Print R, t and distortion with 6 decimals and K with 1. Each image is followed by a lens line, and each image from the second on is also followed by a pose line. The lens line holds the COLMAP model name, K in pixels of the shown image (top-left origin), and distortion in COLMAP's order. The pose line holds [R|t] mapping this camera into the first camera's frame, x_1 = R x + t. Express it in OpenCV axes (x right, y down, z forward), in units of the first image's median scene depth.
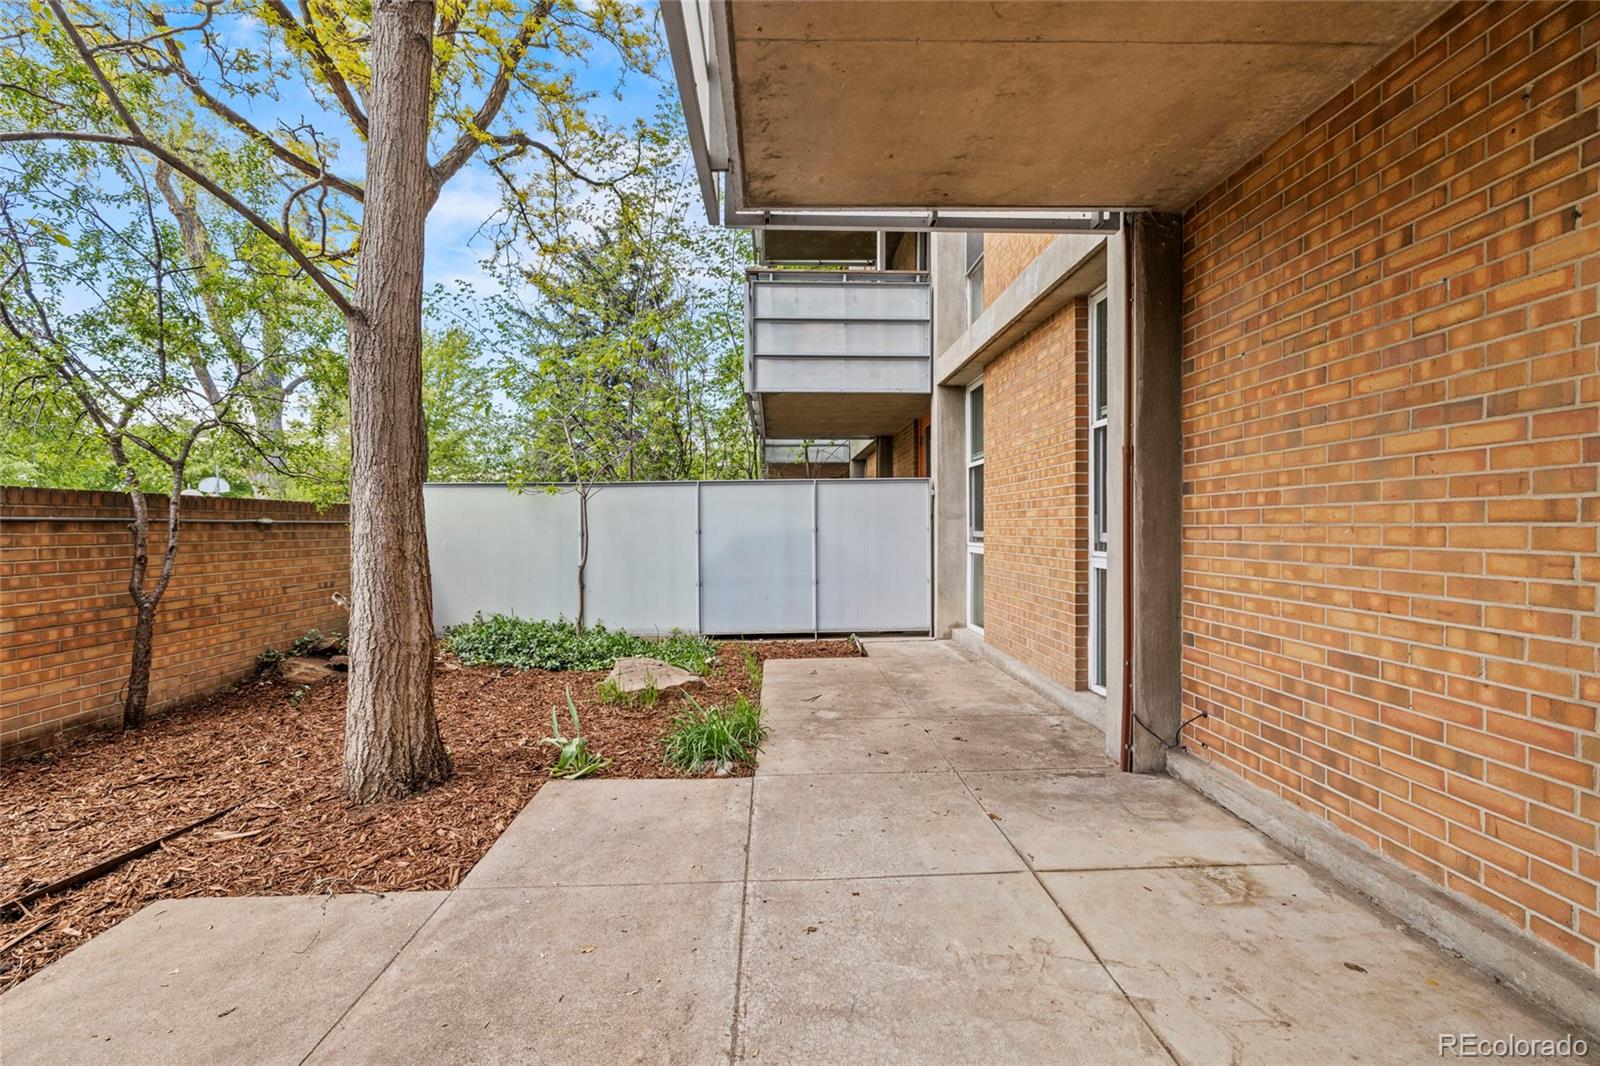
lens RADIAL K [[670.9, 0, 795.2], [0, 670.9, 530.4], [0, 0, 1]] dist [0.002716, 0.000142]
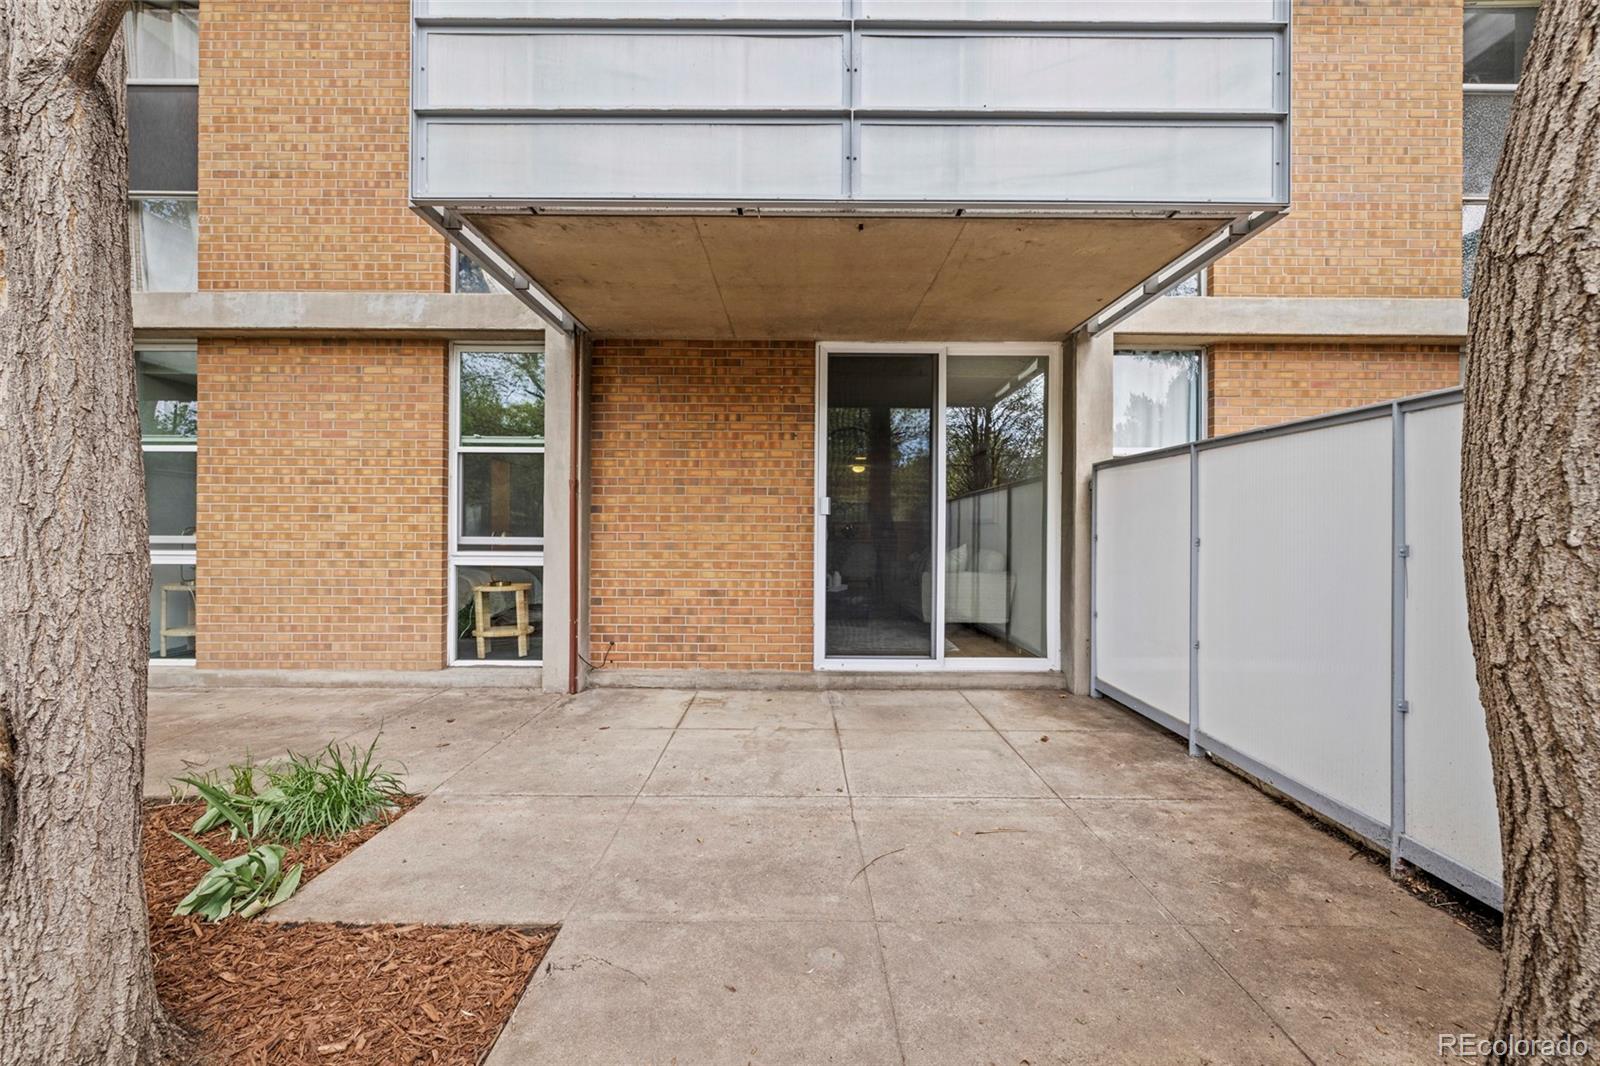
lens RADIAL K [[670.9, 0, 794.1], [0, 670.9, 530.1], [0, 0, 1]] dist [0.002716, 0.000142]
pose [[0.035715, -0.000097, 0.999362, -1.400093], [-0.001124, 0.999999, 0.000137, -0.017095], [-0.999361, -0.001128, 0.035715, 0.624466]]
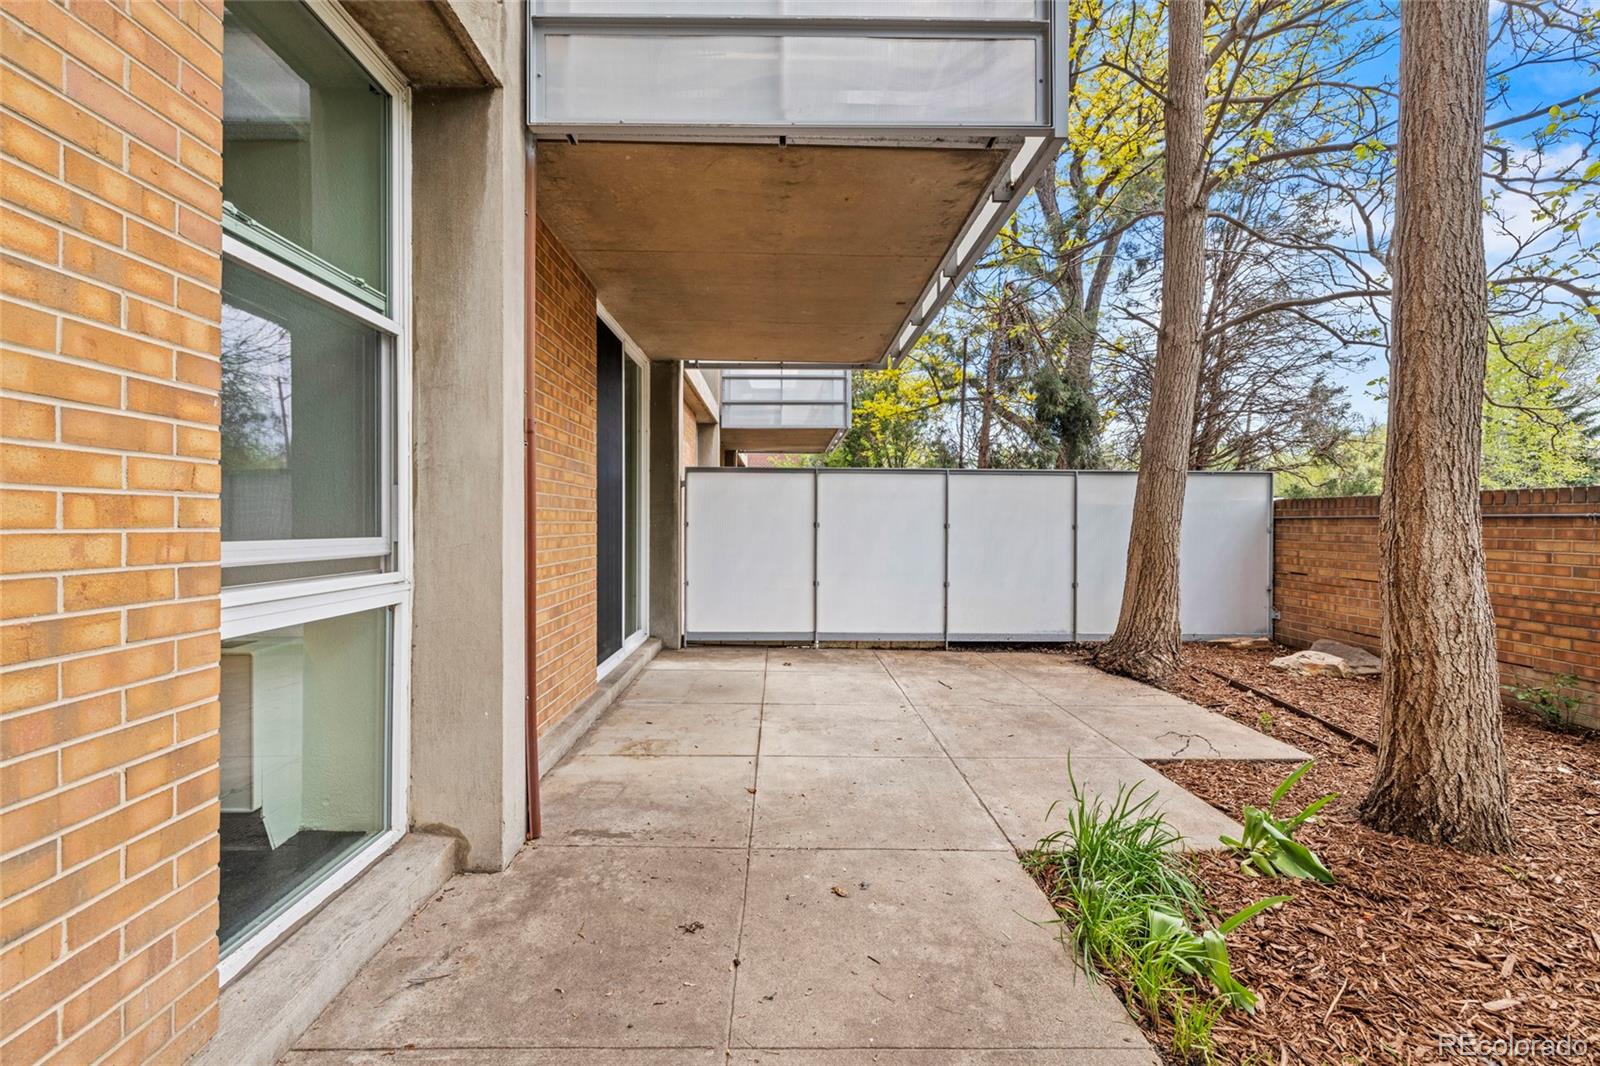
lens RADIAL K [[670.9, 0, 795.1], [0, 670.9, 520.0], [0, 0, 1]] dist [0.002716, 0.000142]
pose [[-0.999943, 0.000599, 0.010665, 0.253781], [0.000623, 0.999997, 0.002239, -0.016242], [-0.010663, 0.002246, -0.999941, 2.474348]]
